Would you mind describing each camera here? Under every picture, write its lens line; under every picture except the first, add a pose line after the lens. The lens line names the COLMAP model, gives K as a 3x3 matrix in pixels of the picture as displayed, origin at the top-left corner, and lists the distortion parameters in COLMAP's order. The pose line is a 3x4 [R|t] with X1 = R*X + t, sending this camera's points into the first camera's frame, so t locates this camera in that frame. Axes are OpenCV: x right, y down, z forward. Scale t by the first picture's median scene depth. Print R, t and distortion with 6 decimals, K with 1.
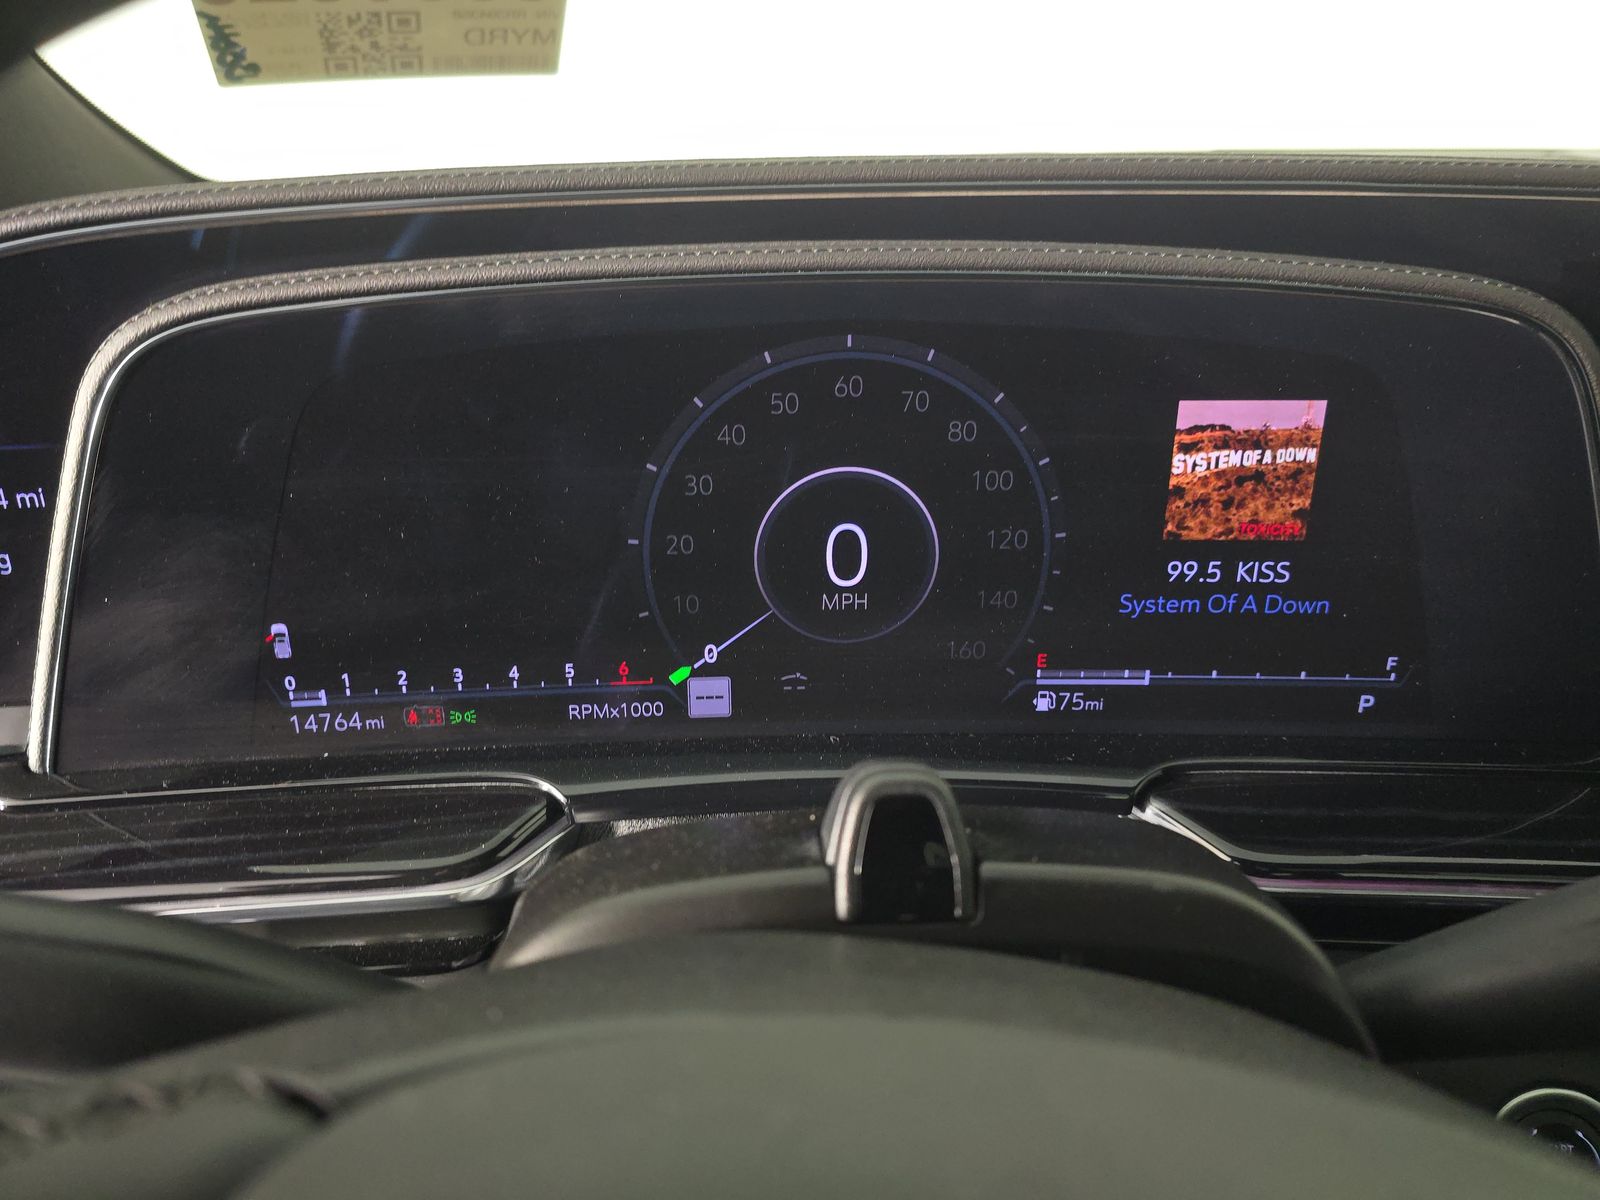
lens RADIAL K [[1082.4, 0, 799.2], [0, 1082.4, 596.9], [0, 0, 1]] dist [0.037329, -0.030000]
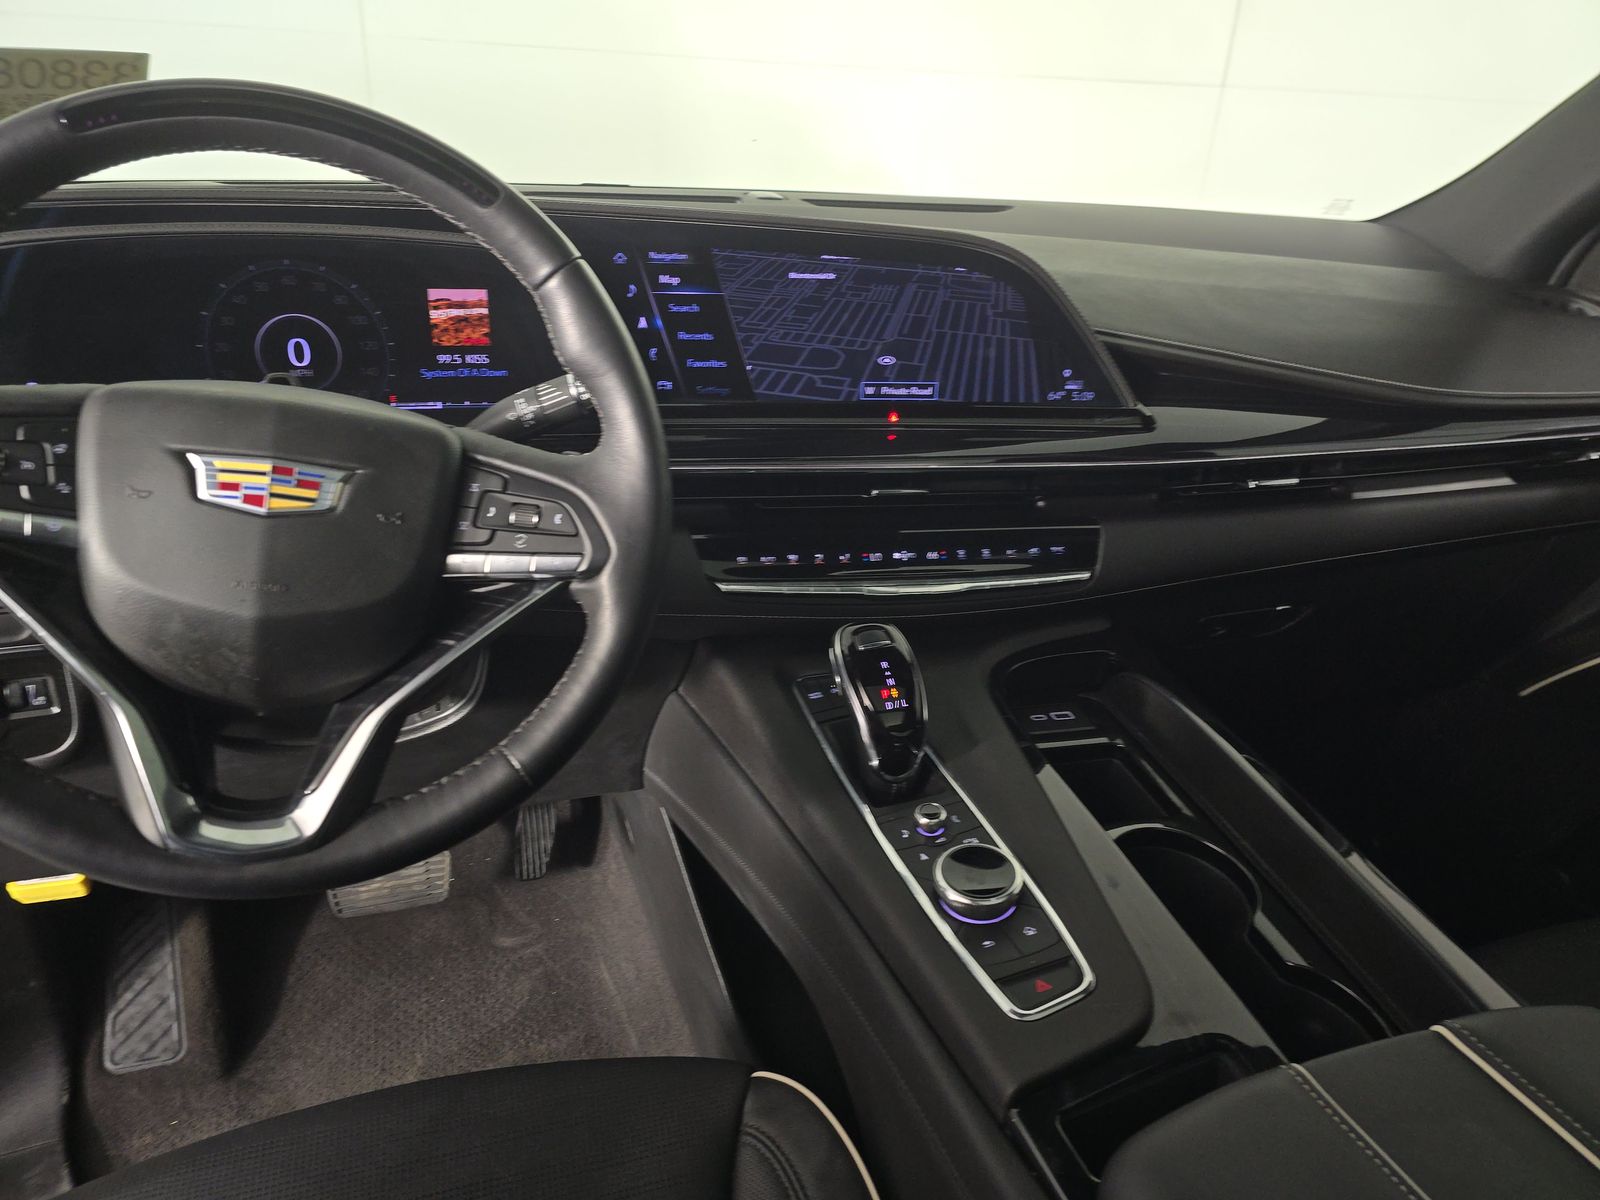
lens RADIAL K [[1082.4, 0, 798.4], [0, 1082.4, 612.8], [0, 0, 1]] dist [0.037329, -0.030000]
pose [[0.954957, -0.075896, 0.286875, 0.374642], [0.074420, 0.997098, 0.016063, 0.598935], [-0.287261, 0.006010, 0.957833, -1.698248]]
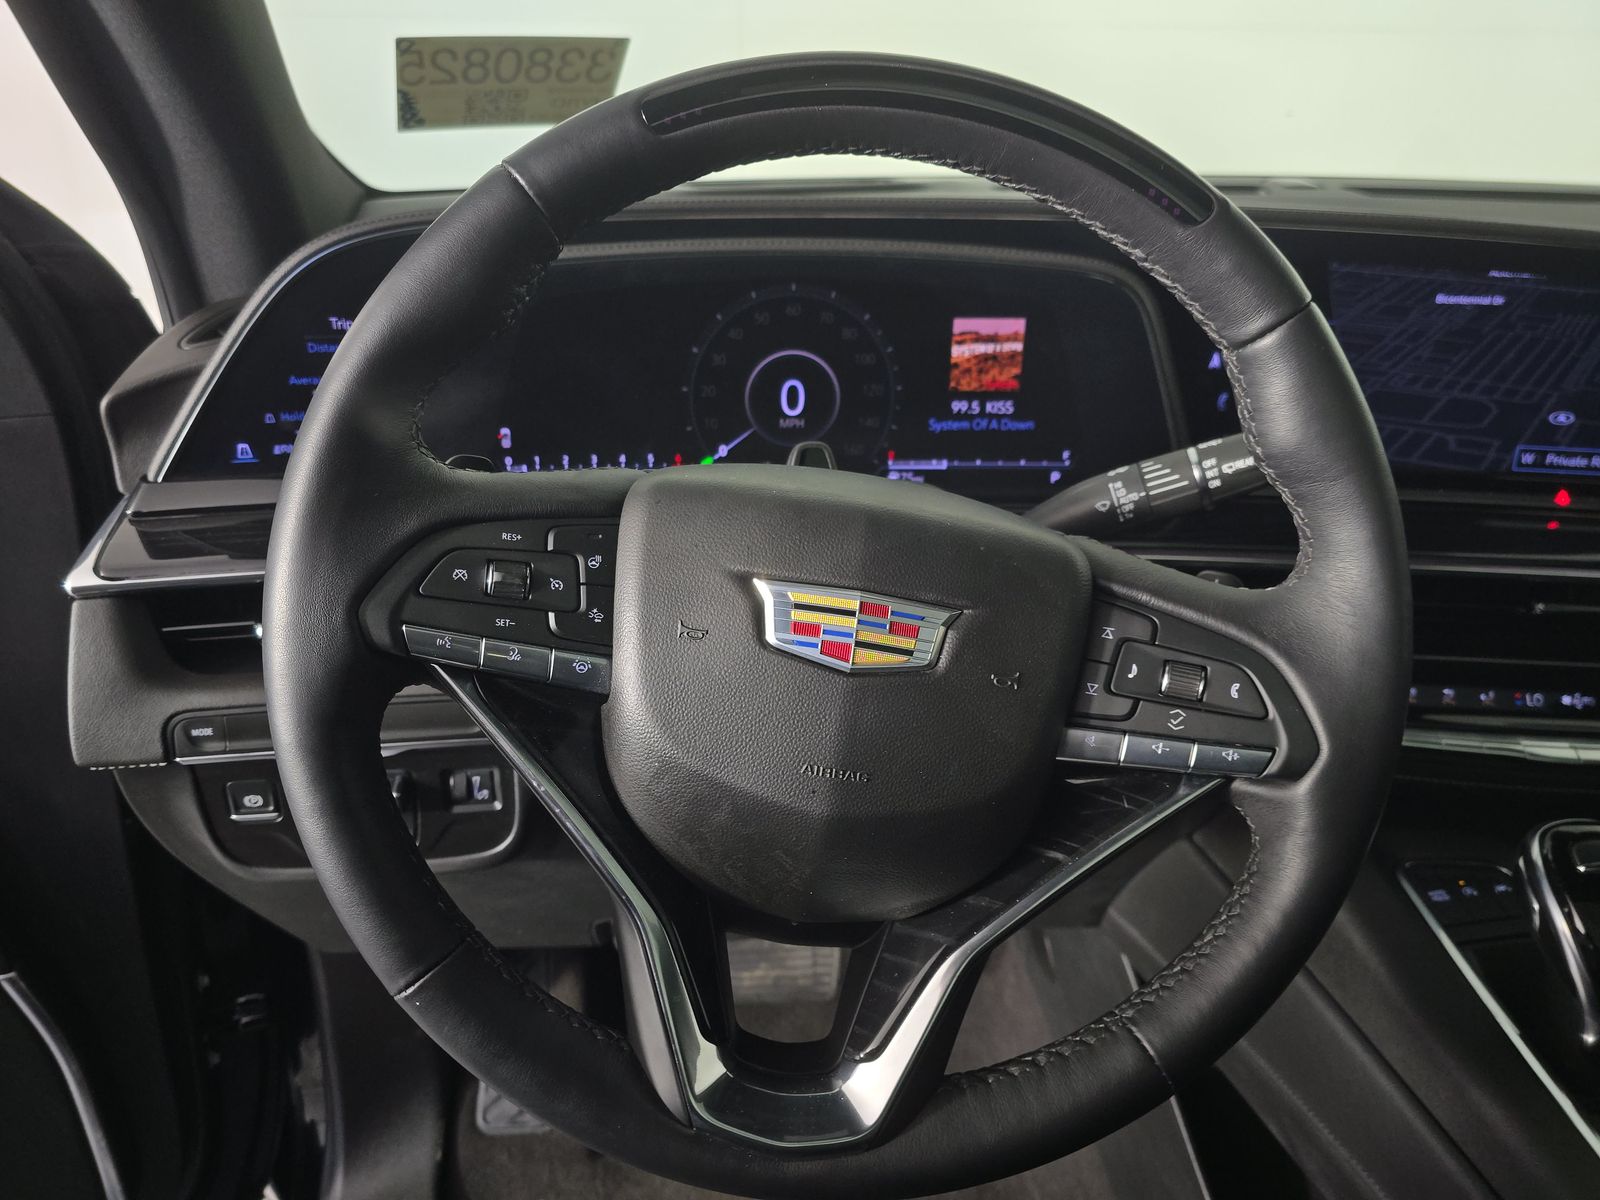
lens RADIAL K [[1082.4, 0, 790.3], [0, 1082.4, 603.0], [0, 0, 1]] dist [0.037329, -0.030000]
pose [[0.999120, -0.000177, 0.041946, -0.043616], [-0.000481, 0.999877, 0.015674, 0.311453], [-0.041944, -0.015680, 0.998997, -1.002642]]
